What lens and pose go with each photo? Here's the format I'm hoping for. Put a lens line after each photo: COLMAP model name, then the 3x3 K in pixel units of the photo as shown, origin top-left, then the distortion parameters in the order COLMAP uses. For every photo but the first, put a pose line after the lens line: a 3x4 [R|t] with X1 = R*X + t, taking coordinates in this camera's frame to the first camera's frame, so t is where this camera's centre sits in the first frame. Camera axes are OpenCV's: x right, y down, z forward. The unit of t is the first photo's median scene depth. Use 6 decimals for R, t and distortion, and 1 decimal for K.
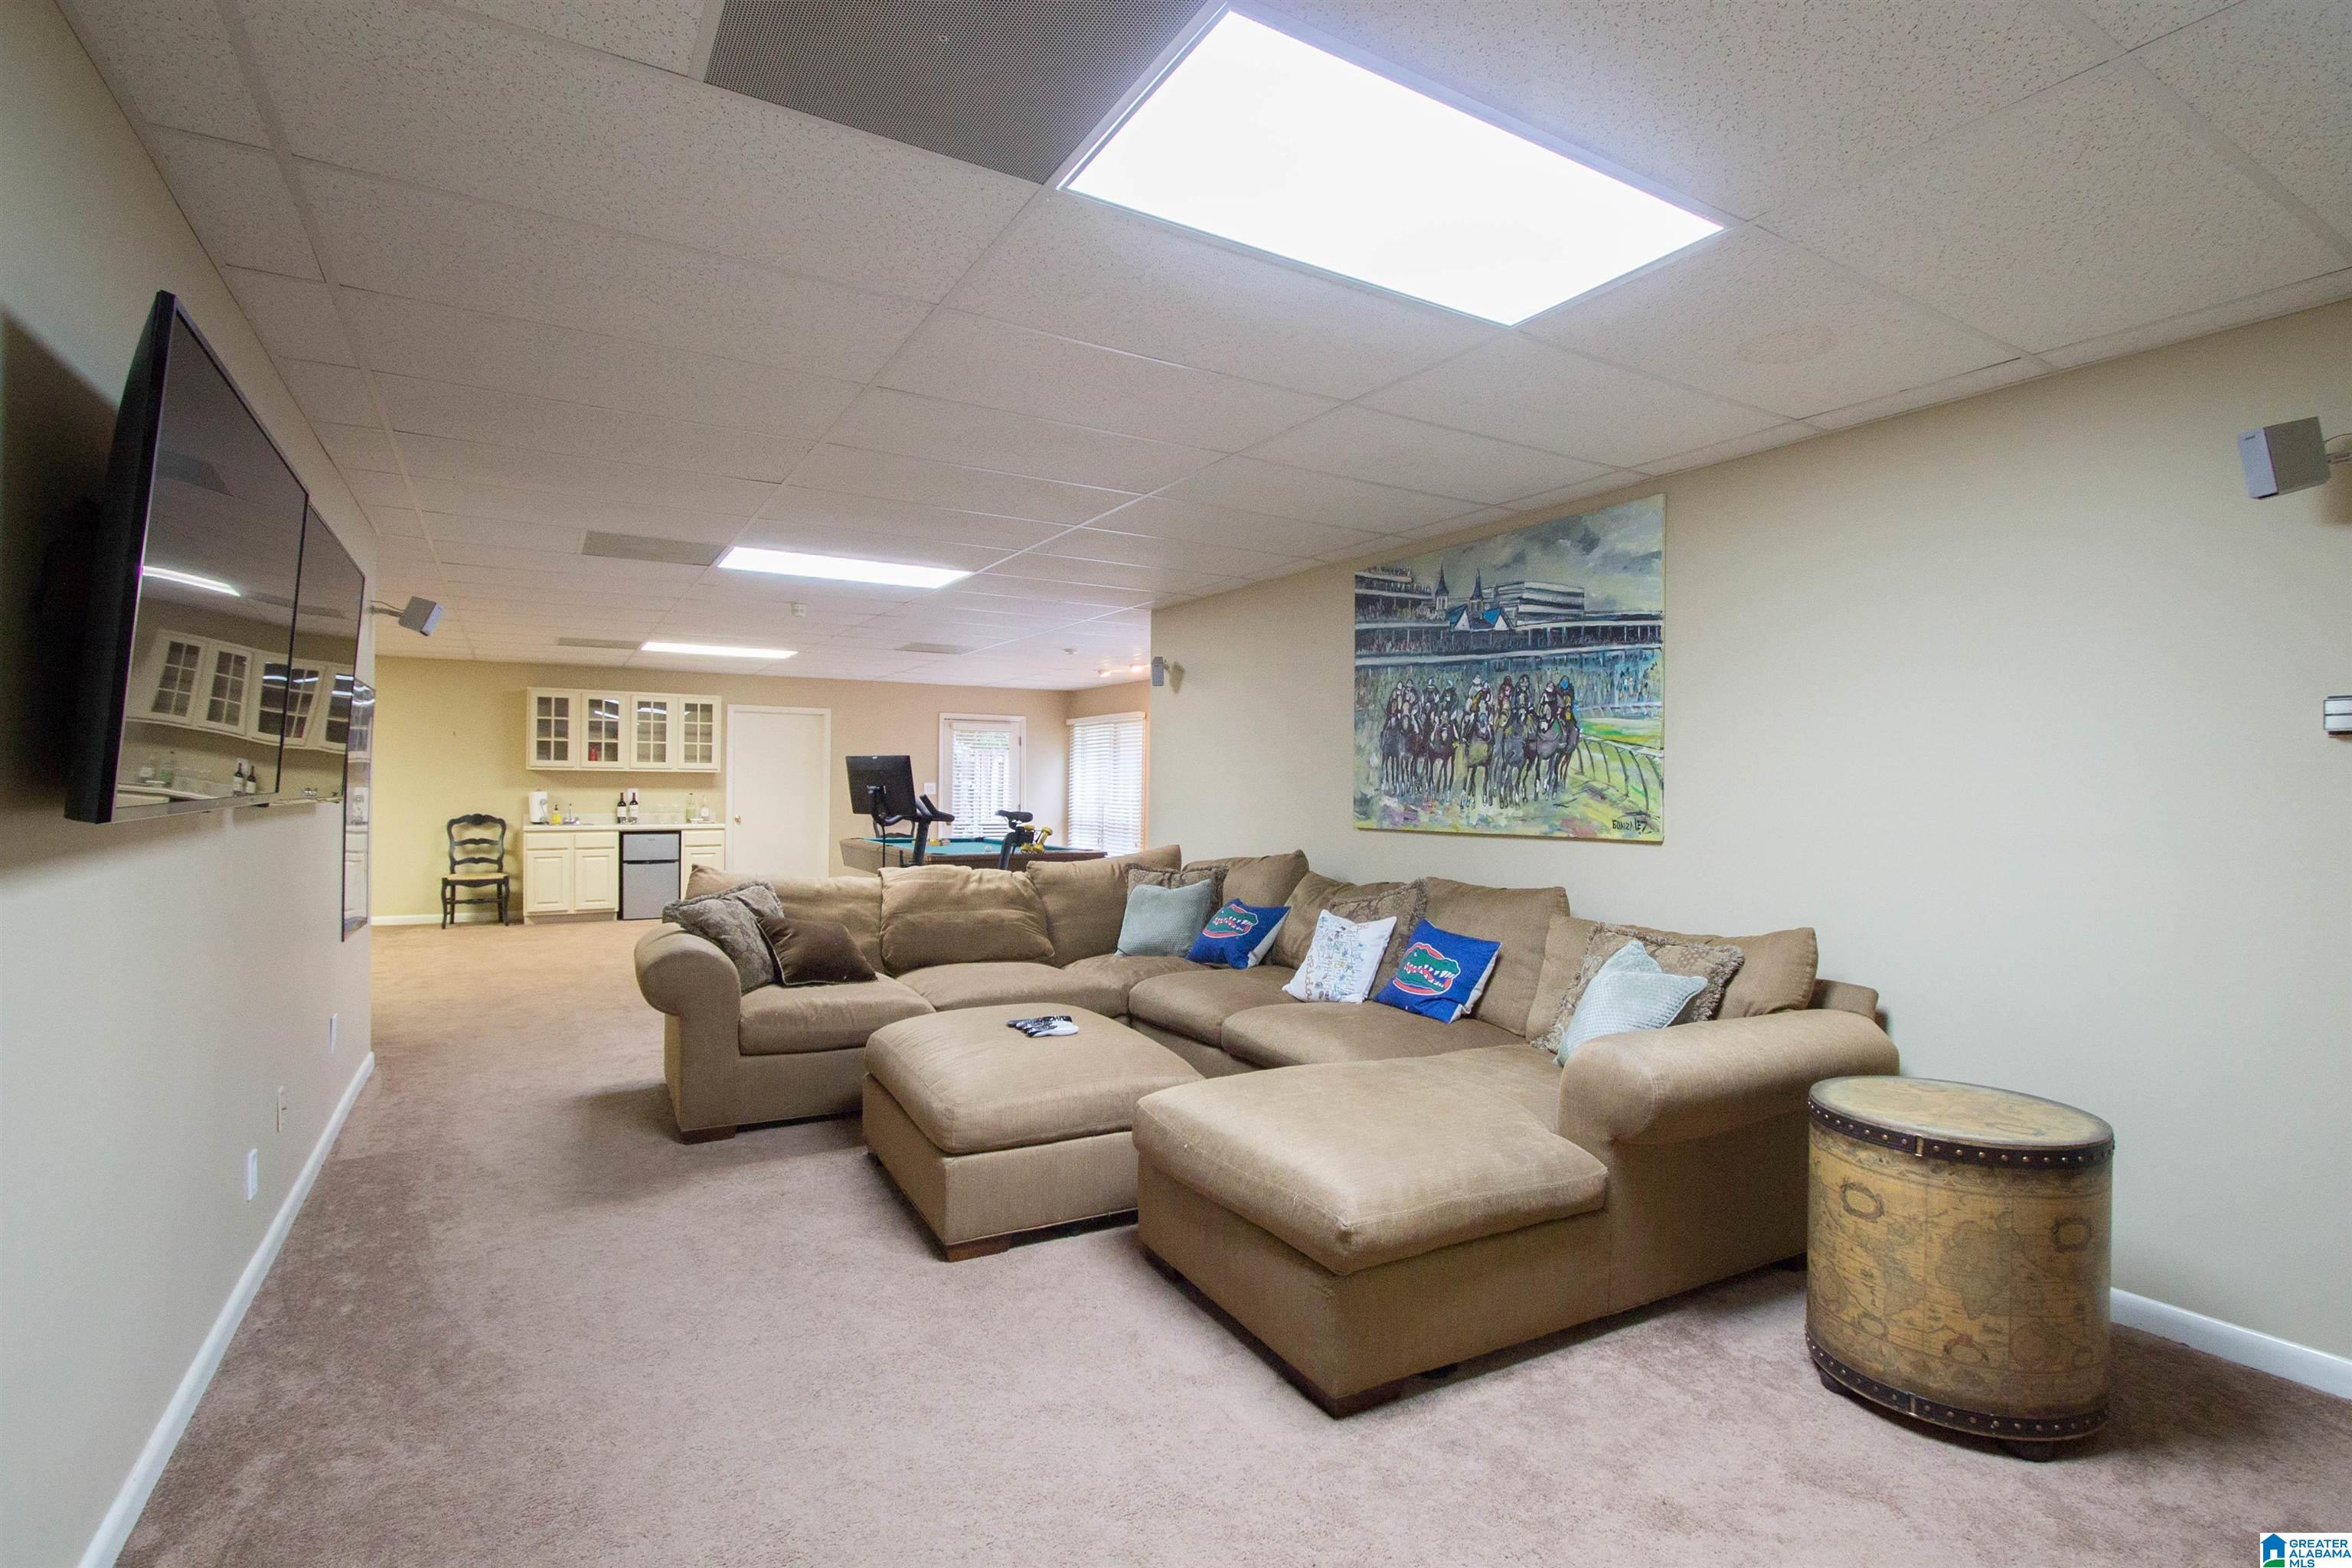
lens RADIAL K [[1094.7, 0, 1171.8], [0, 1094.7, 784.0], [0, 0, 1]] dist [-0.017601, 0.000633]
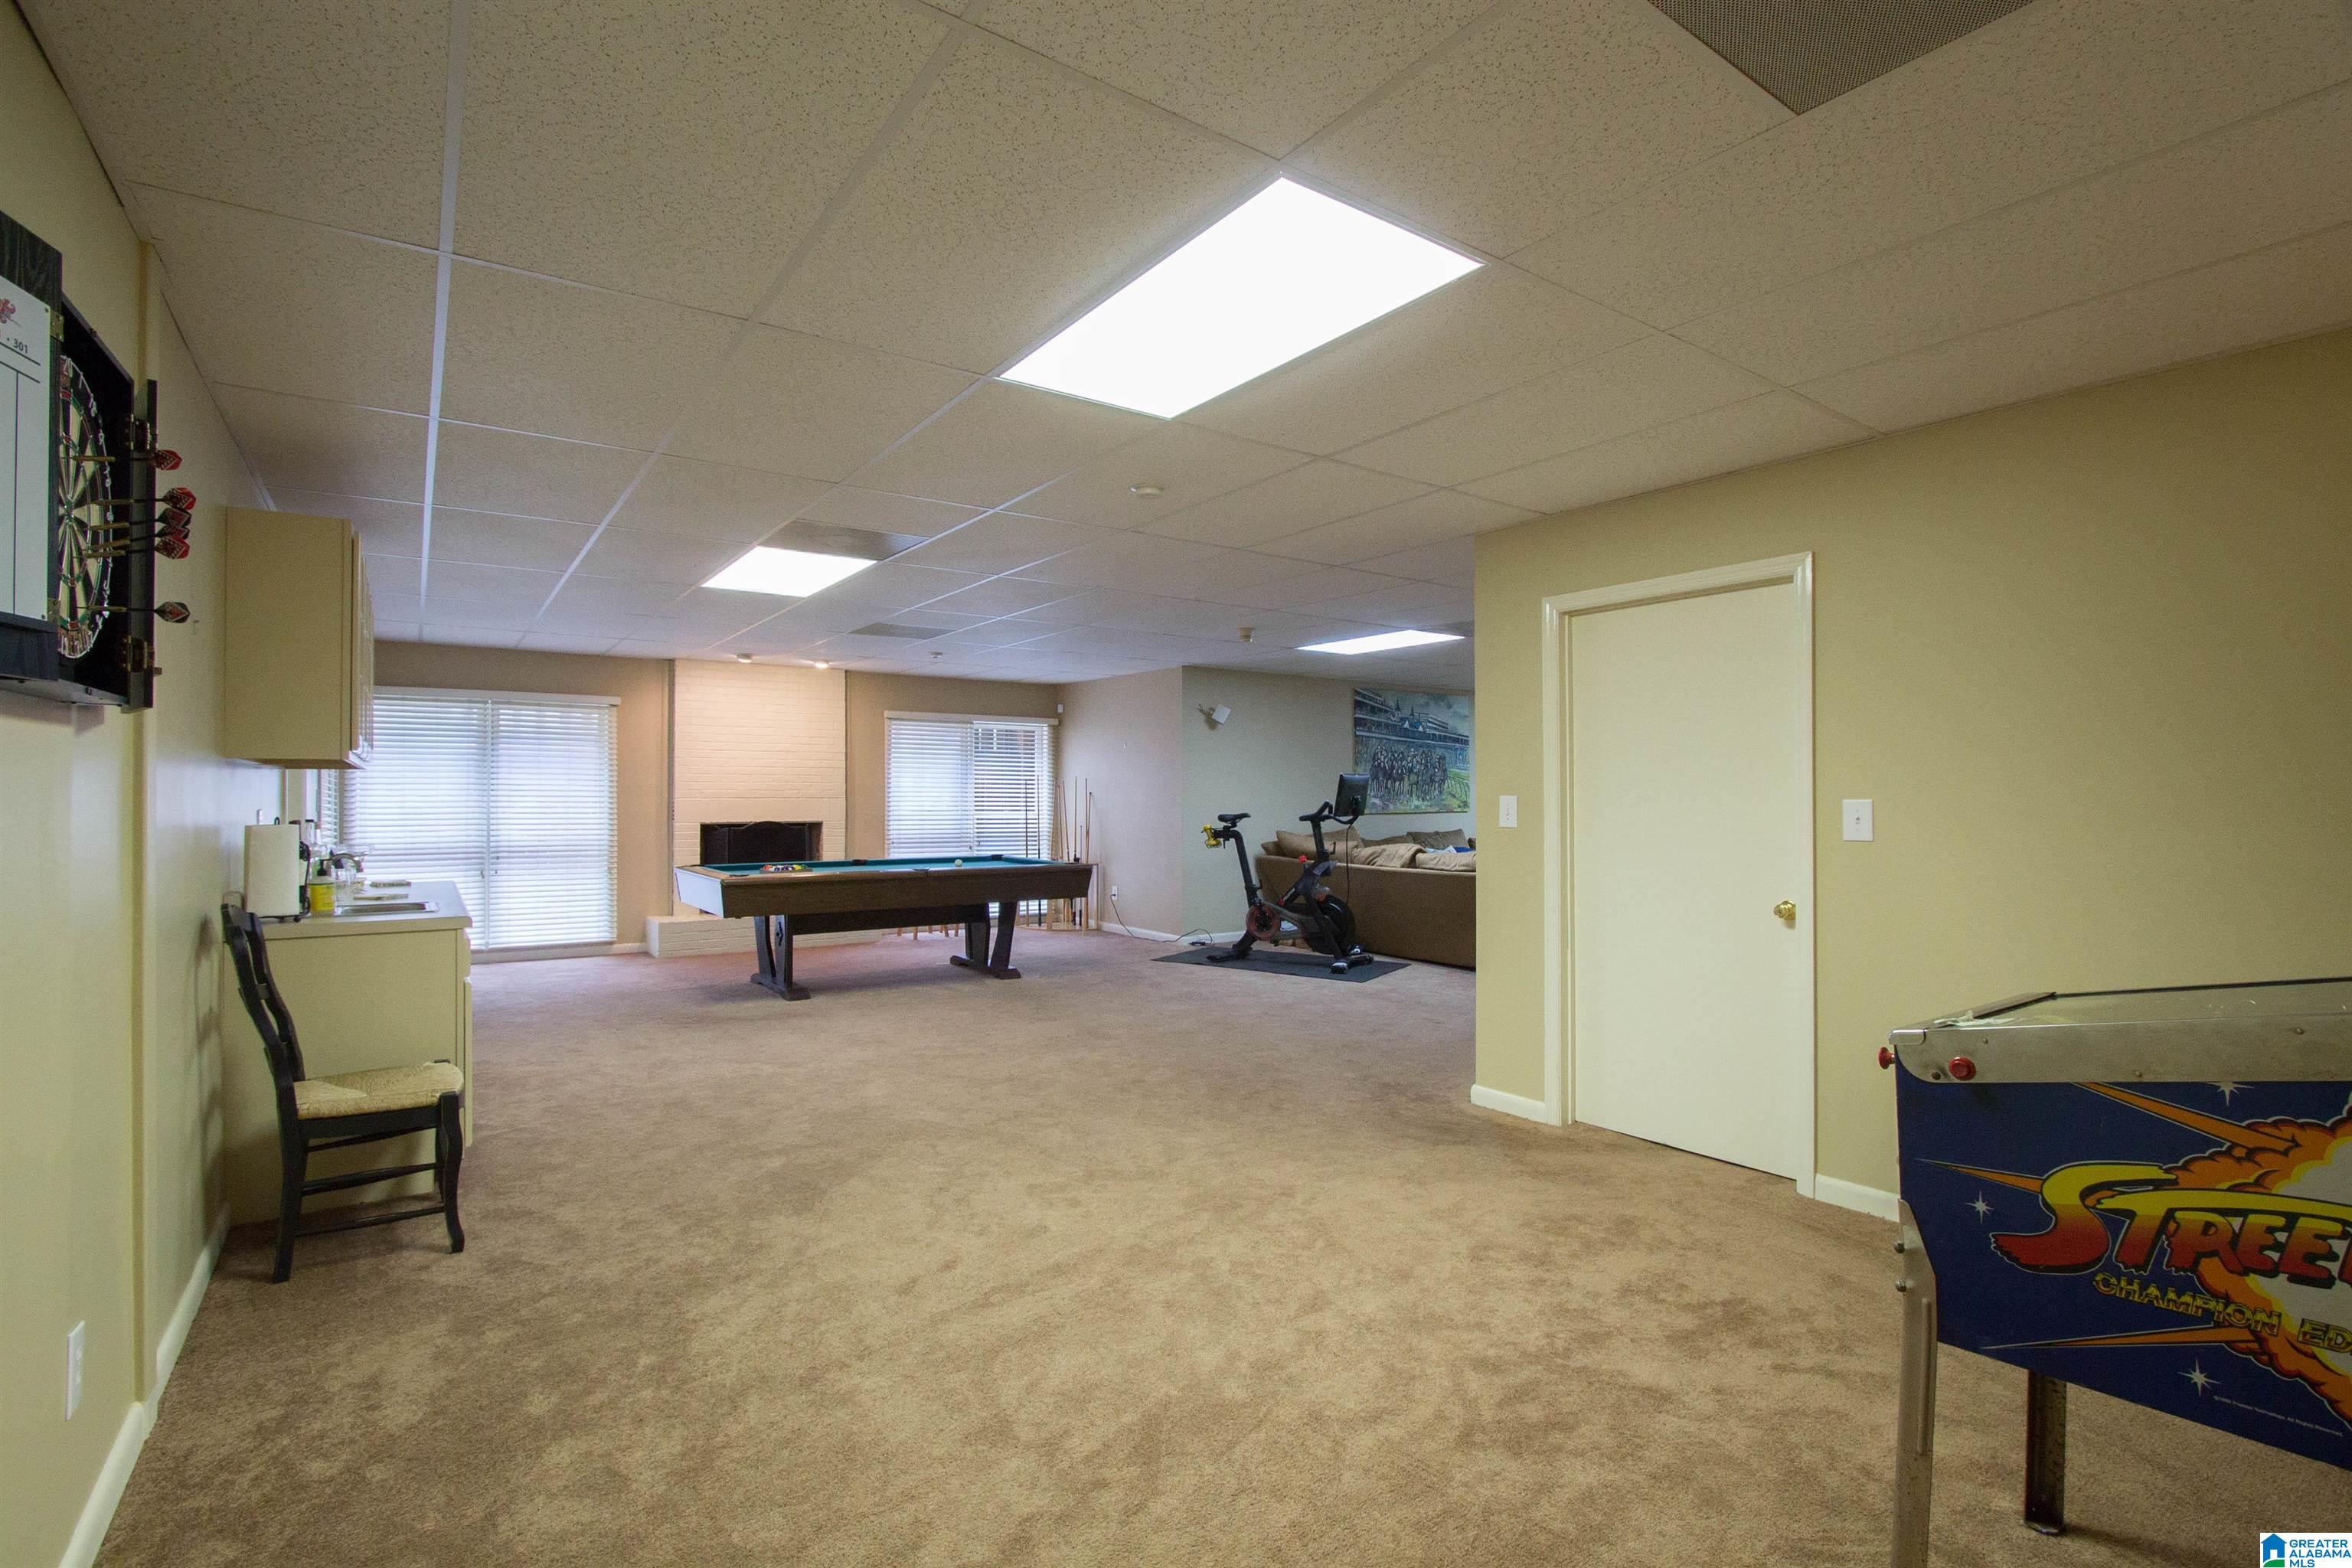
lens RADIAL K [[1094.7, 0, 1176.9], [0, 1094.7, 784.3], [0, 0, 1]] dist [-0.017601, 0.000633]
pose [[-0.101377, -0.005710, 0.994832, -2.039751], [-0.001597, 0.999983, 0.005577, -0.029684], [-0.994847, -0.001023, -0.101384, 1.721670]]
